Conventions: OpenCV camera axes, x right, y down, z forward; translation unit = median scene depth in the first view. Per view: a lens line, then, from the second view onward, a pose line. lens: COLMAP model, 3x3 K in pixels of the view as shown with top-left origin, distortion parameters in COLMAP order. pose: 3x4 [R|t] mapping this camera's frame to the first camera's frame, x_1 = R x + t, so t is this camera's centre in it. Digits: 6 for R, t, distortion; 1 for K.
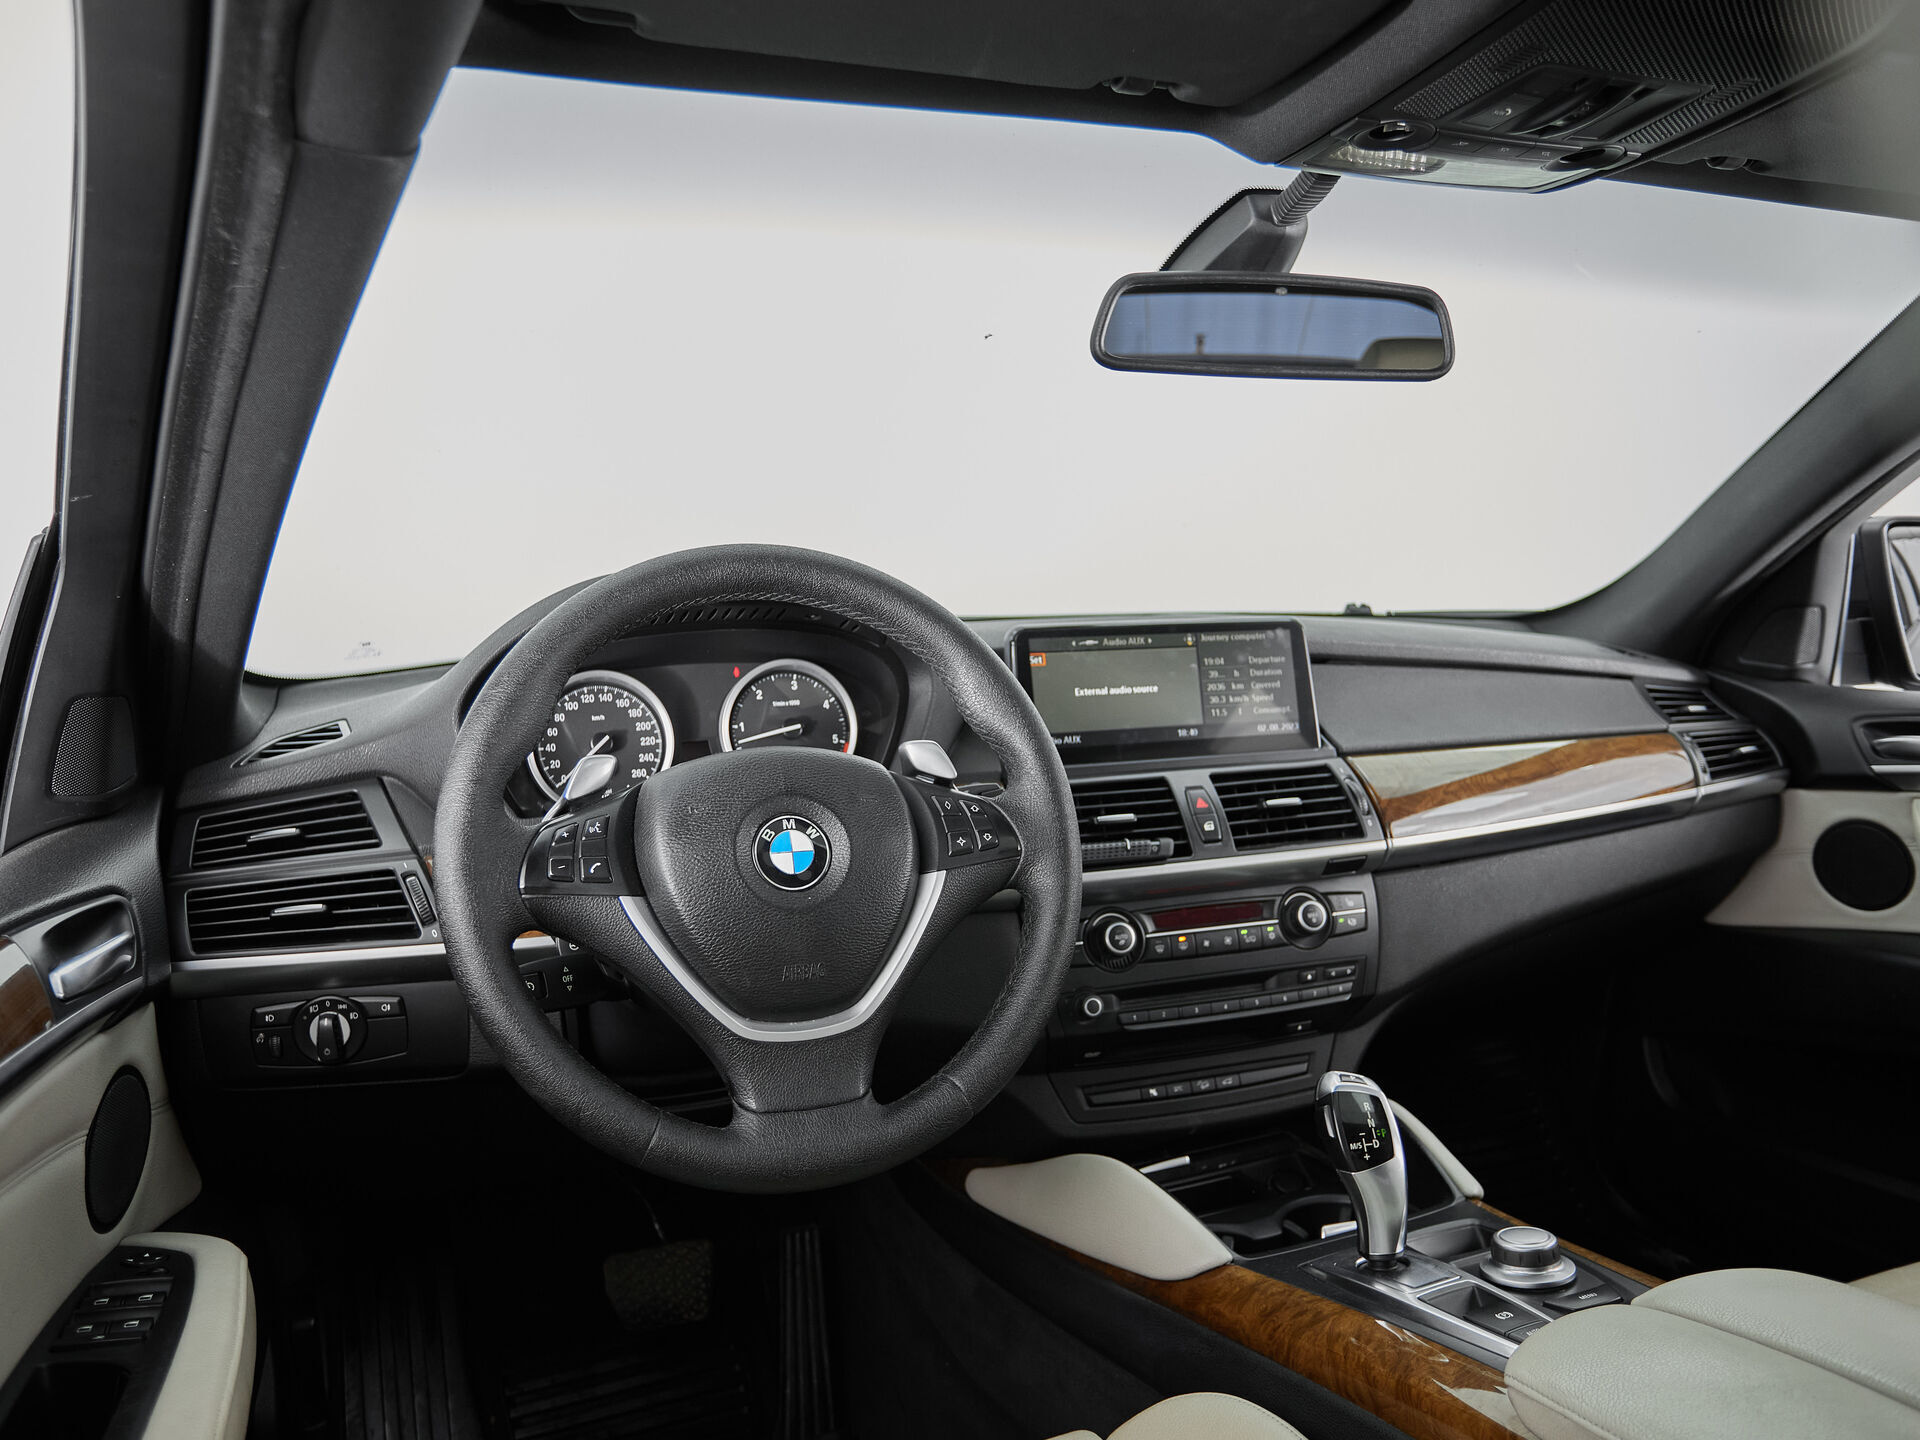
lens RADIAL K [[1359.3, 0, 960.0], [0, 1359.3, 720.0], [0, 0, 1]] dist [-0.047049, 0.002984]
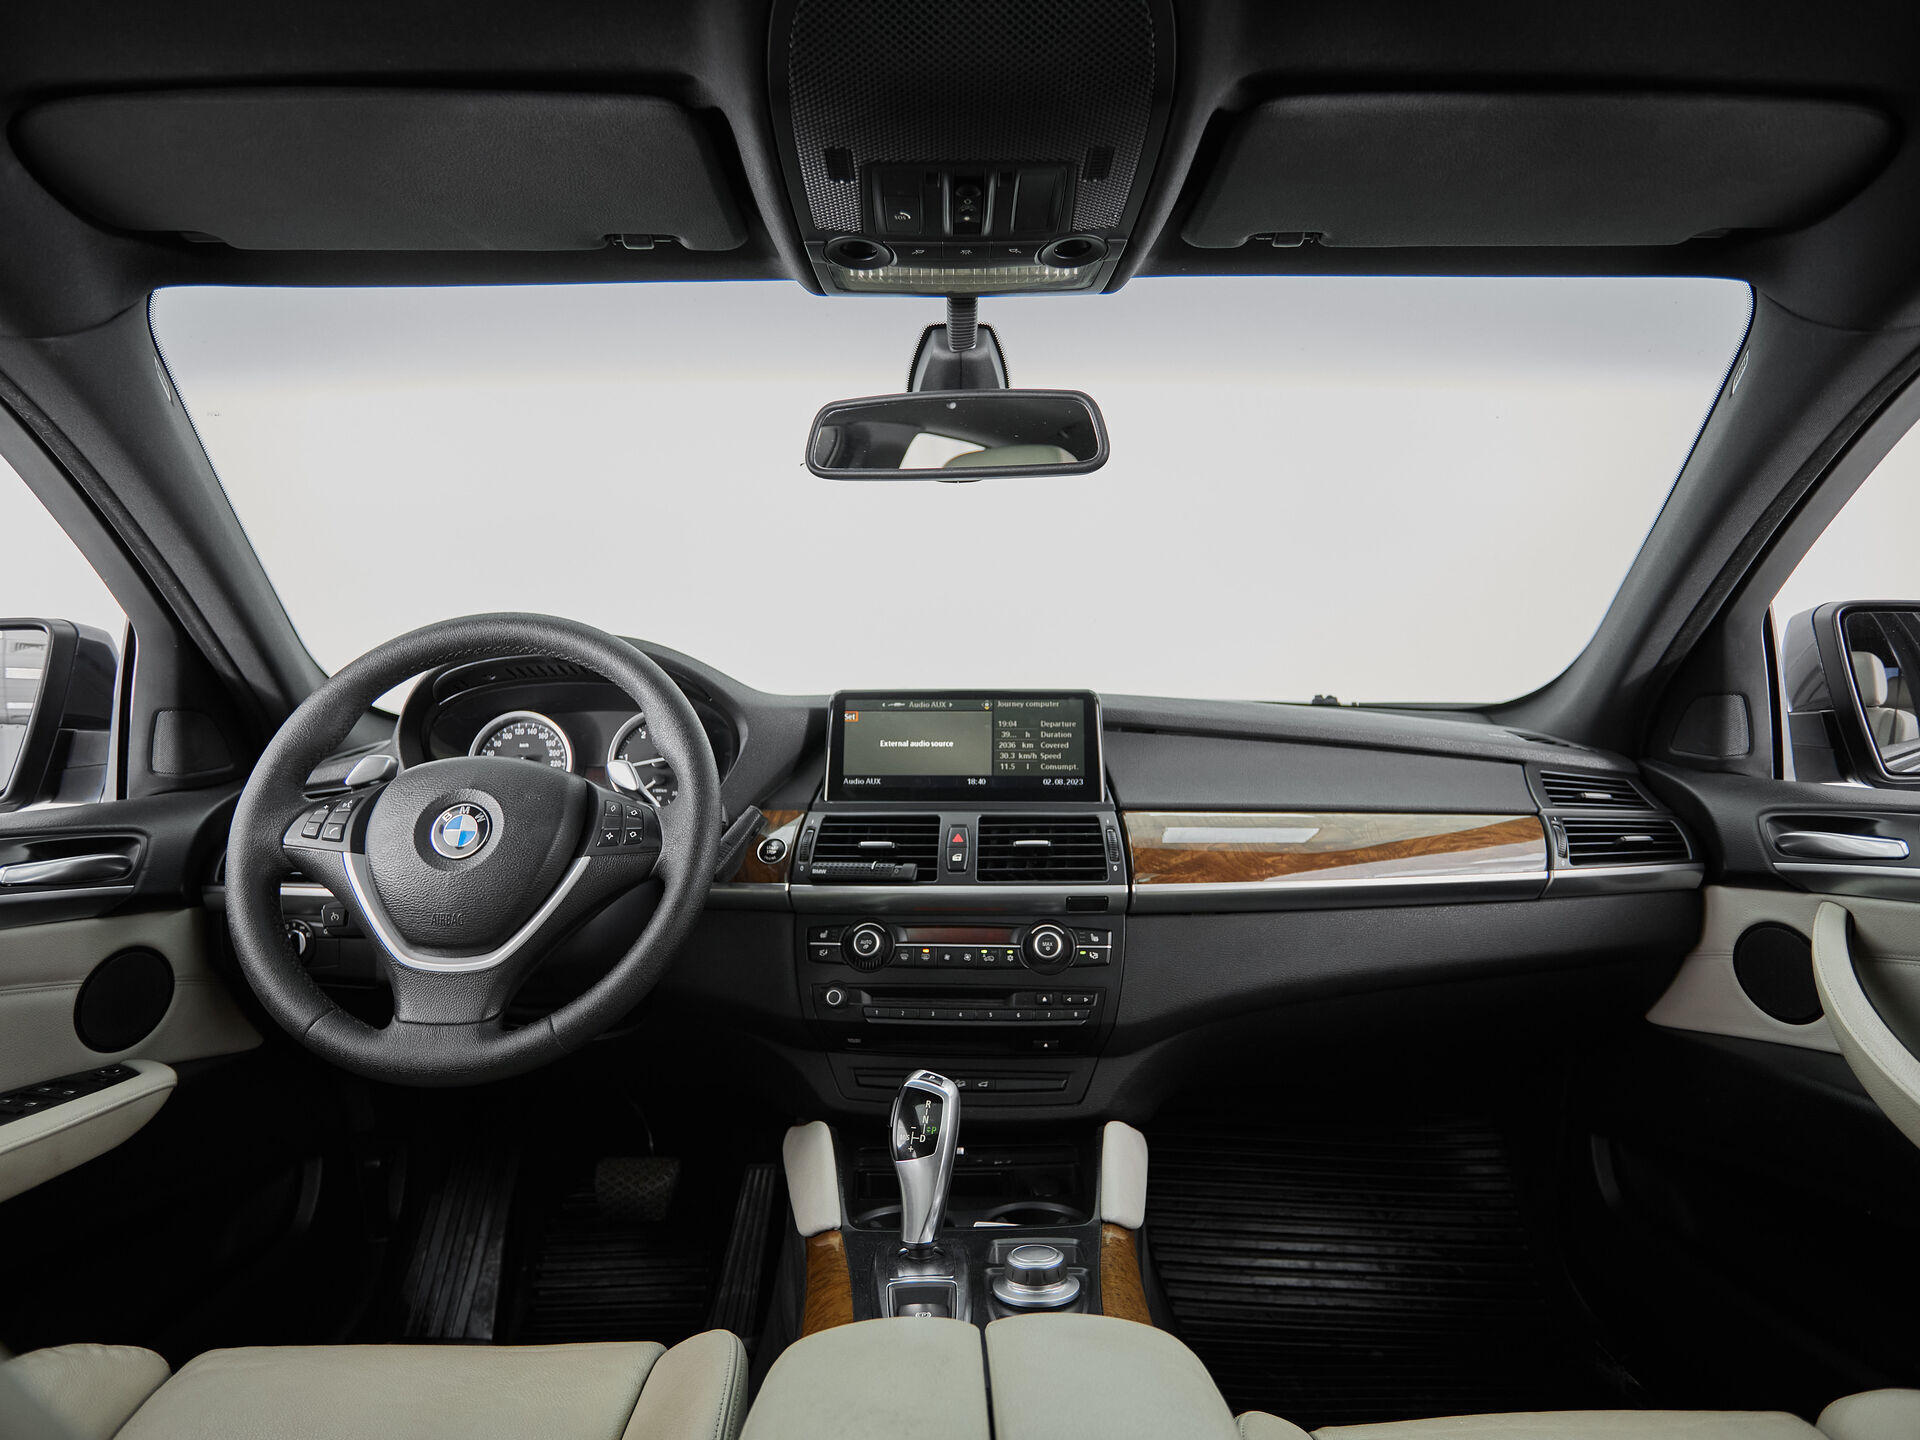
lens RADIAL K [[1043.0, 0, 960.0], [0, 1043.0, 720.0], [0, 0, 1]] dist [0.001307, -0.000511]
pose [[0.930846, 0.024162, -0.364612, 0.499469], [-0.056071, 0.995439, -0.077182, 0.027627], [0.361084, 0.092289, 0.927955, 0.138732]]
